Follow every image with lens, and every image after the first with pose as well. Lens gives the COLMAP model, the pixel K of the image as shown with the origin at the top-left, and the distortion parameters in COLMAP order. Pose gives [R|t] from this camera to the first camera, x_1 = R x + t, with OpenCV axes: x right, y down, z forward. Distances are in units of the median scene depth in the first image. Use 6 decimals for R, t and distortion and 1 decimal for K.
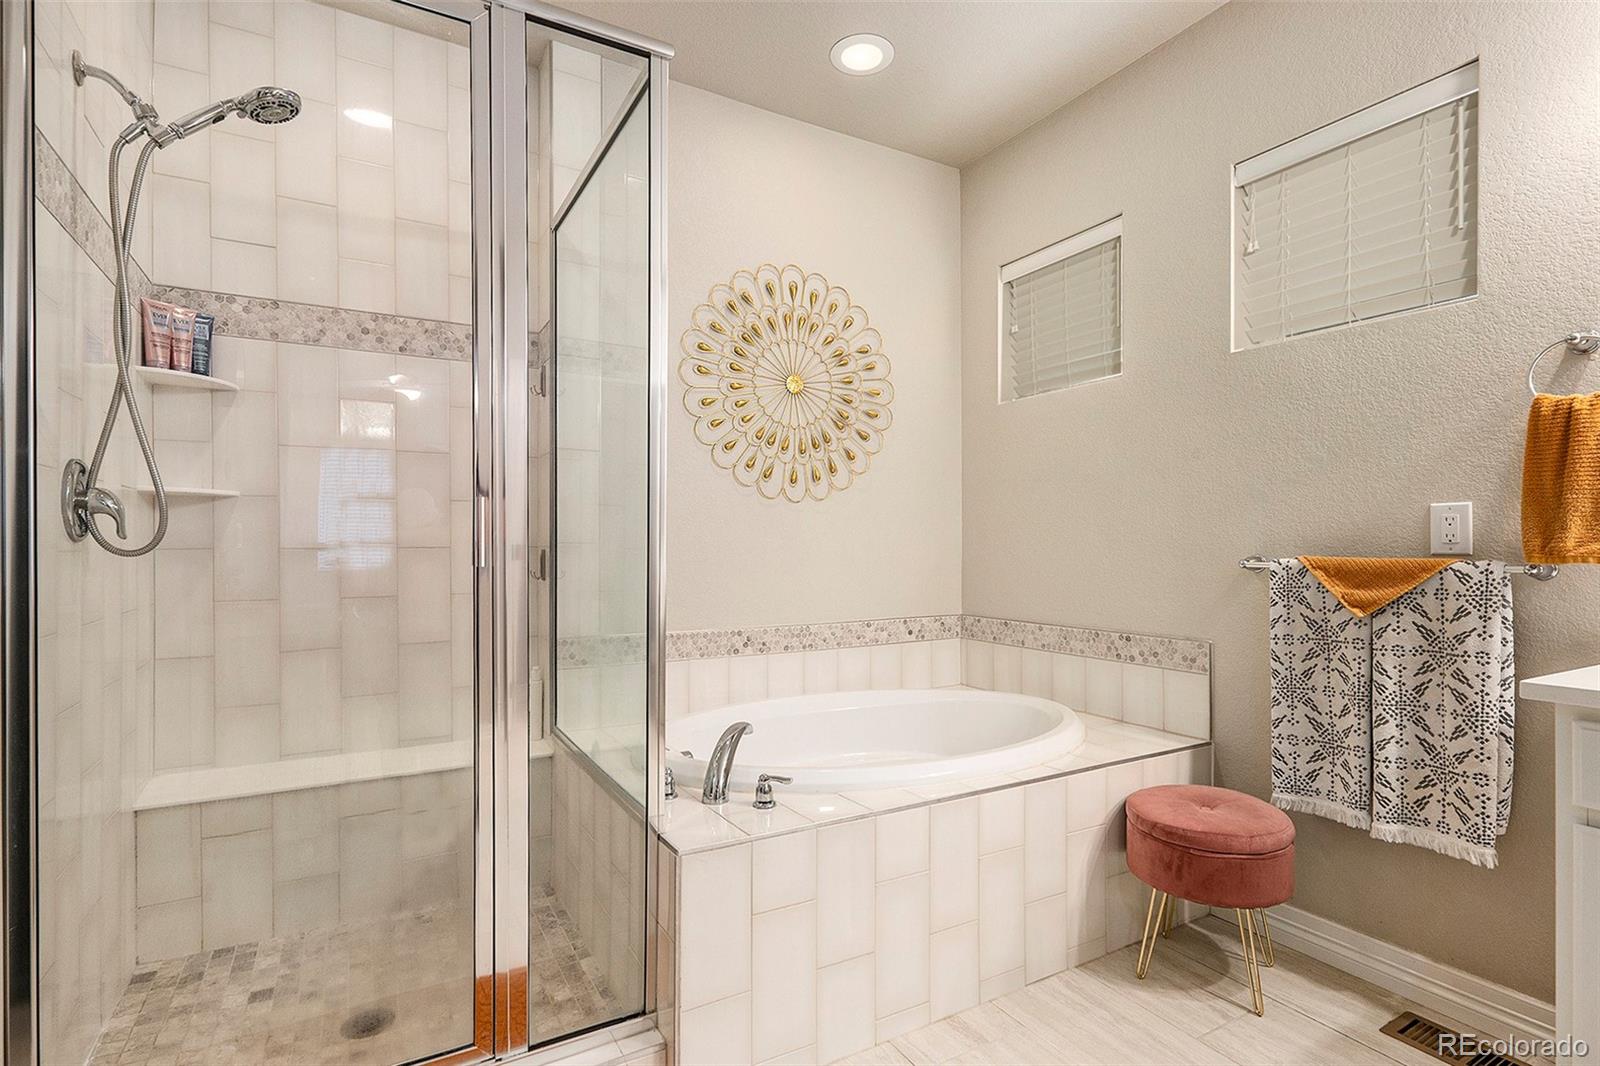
lens RADIAL K [[763.9, 0, 773.6], [0, 763.9, 508.0], [0, 0, 1]] dist [-0.000713, 0.000075]
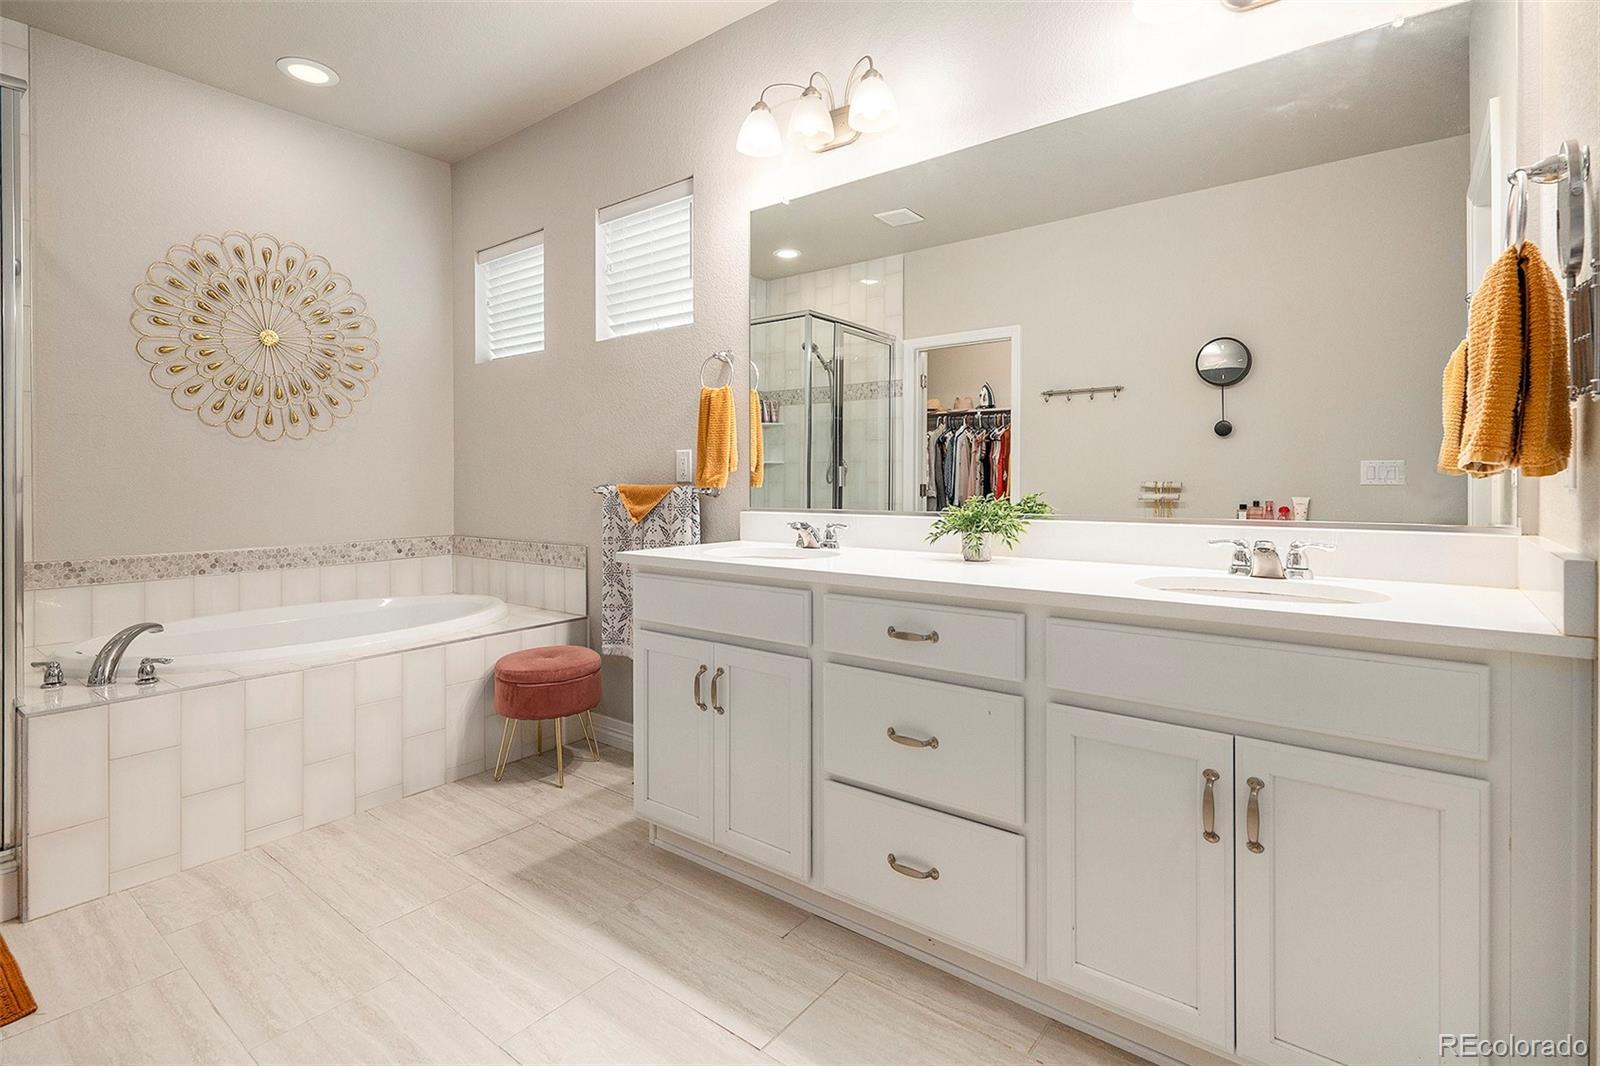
lens RADIAL K [[766.3, 0, 797.6], [0, 766.3, 461.7], [0, 0, 1]] dist [-0.003368, -0.000390]
pose [[0.922167, 0.006186, 0.386742, 0.329000], [-0.015764, 0.999642, 0.021599, -0.014053], [-0.386470, -0.026014, 0.921935, -0.385627]]
